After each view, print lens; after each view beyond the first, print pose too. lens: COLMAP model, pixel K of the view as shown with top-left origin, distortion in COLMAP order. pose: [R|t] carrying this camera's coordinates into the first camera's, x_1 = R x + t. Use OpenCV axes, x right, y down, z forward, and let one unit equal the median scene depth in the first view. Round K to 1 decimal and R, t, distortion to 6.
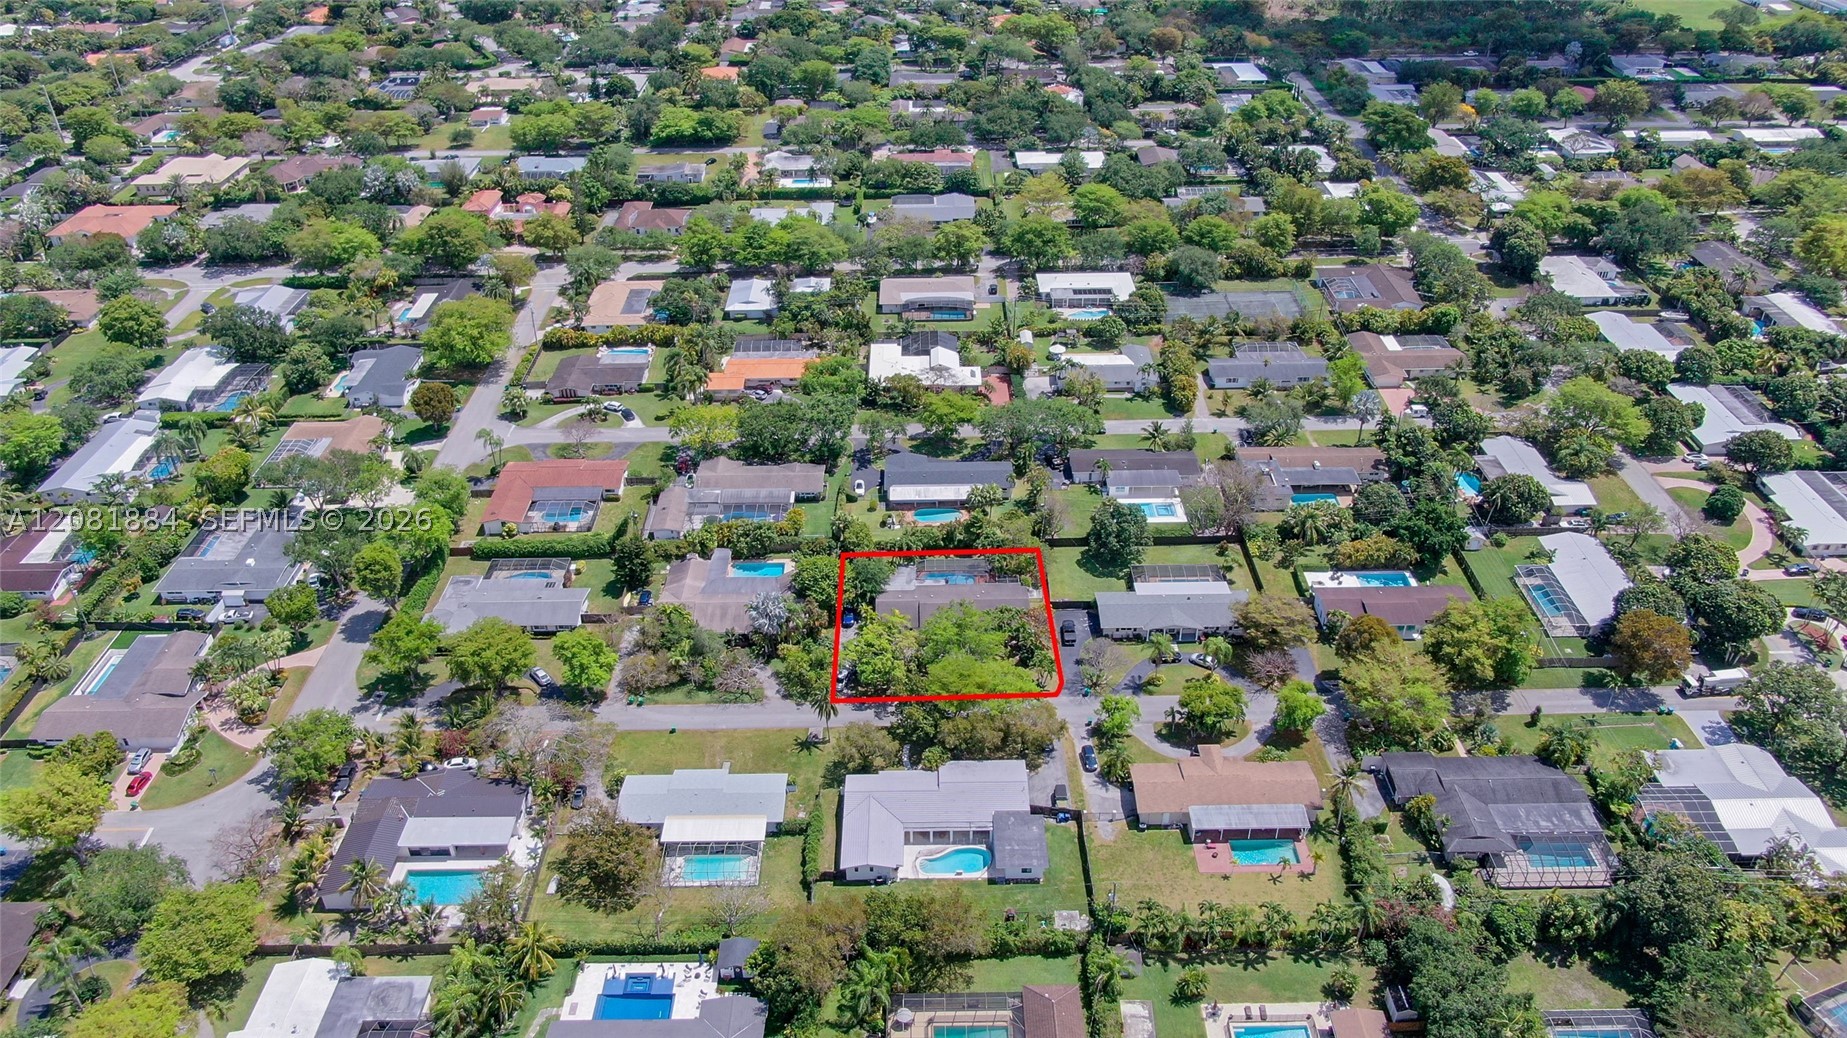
lens RADIAL K [[1333.2, 0, 923.5], [0, 1333.2, 519.0], [0, 0, 1]] dist [-0.016109, -0.002901]
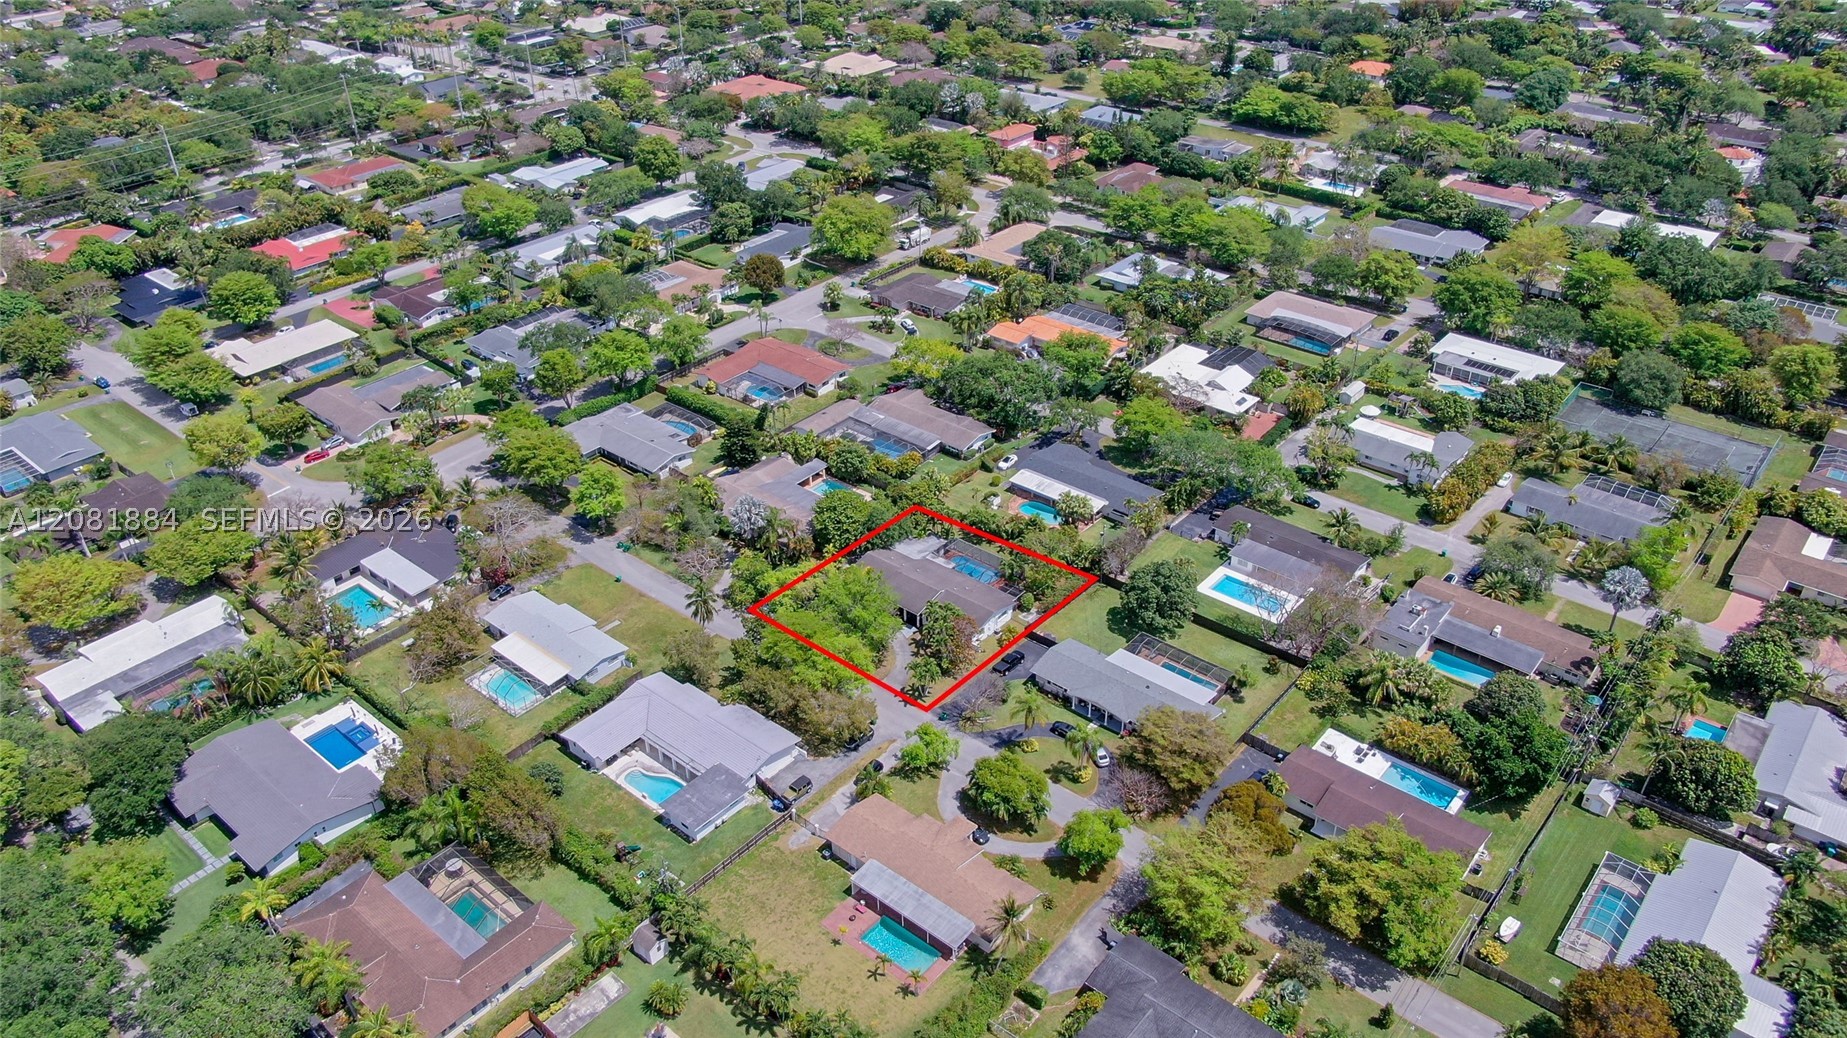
lens RADIAL K [[1333.2, 0, 923.5], [0, 1333.2, 519.0], [0, 0, 1]] dist [-0.016109, -0.002901]
pose [[0.758720, 0.348408, -0.550414, 0.379323], [-0.349000, 0.930861, 0.108148, -0.058063], [0.550039, 0.110041, 0.827858, 0.167196]]
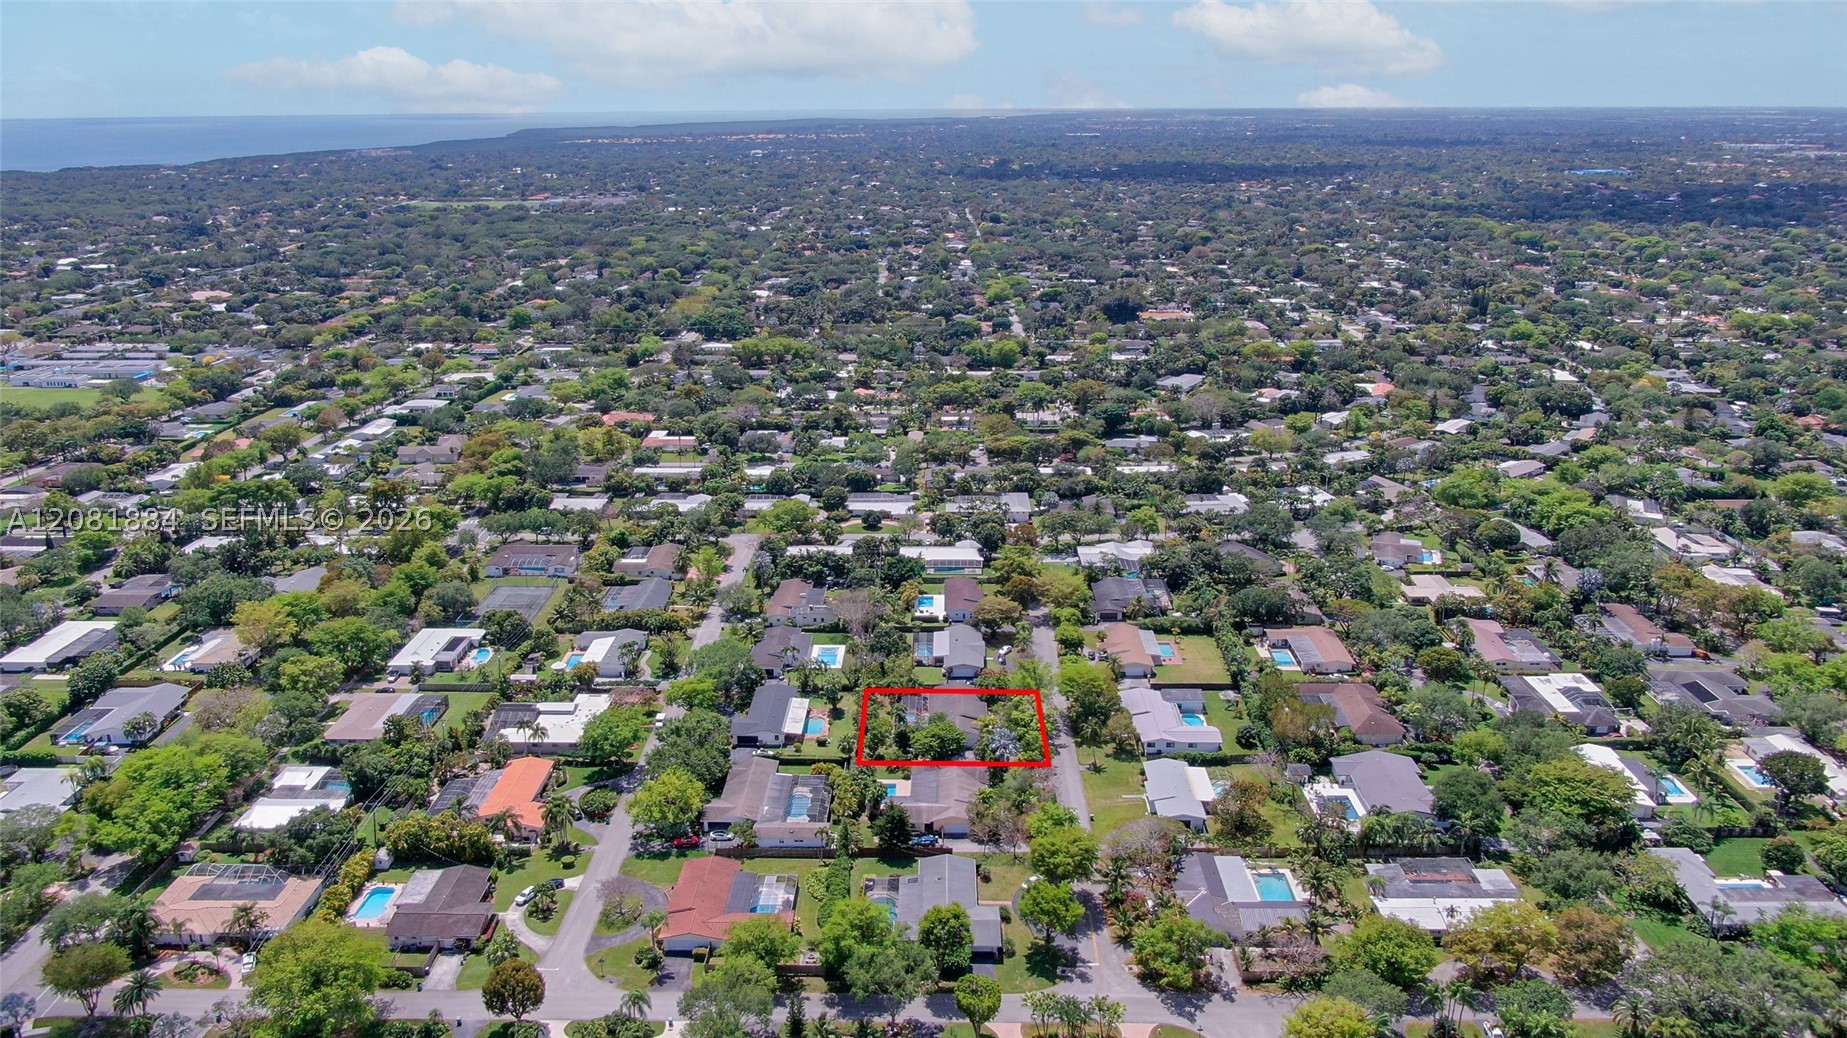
lens RADIAL K [[1333.2, 0, 923.5], [0, 1333.2, 519.0], [0, 0, 1]] dist [-0.016109, -0.002901]
pose [[0.023883, -0.282013, 0.959113, -0.923643], [0.544247, 0.808425, 0.224153, -0.312961], [-0.838585, 0.516641, 0.172793, 0.510885]]
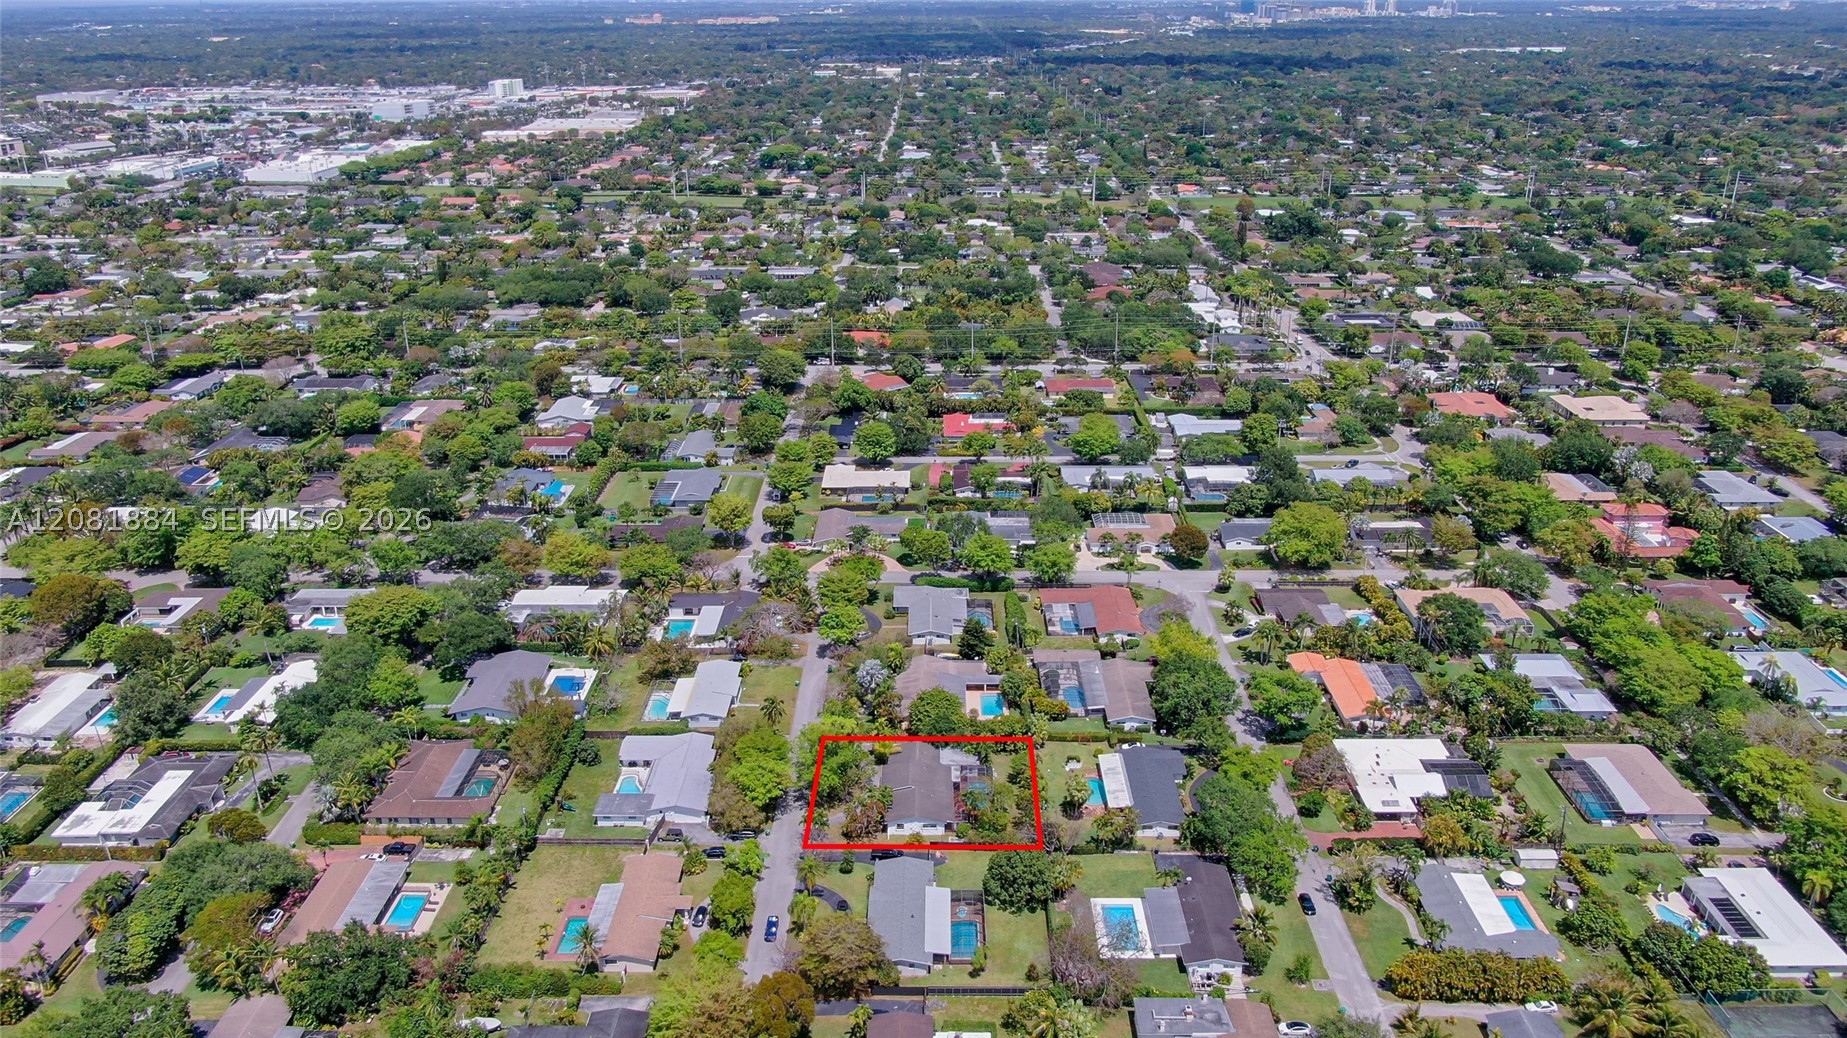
lens RADIAL K [[1333.2, 0, 923.5], [0, 1333.2, 519.0], [0, 0, 1]] dist [-0.016109, -0.002901]
pose [[-0.018468, 0.381498, -0.924185, 0.715590], [-0.536778, 0.776053, 0.331077, -0.353776], [0.843521, 0.502197, 0.190448, 0.505045]]
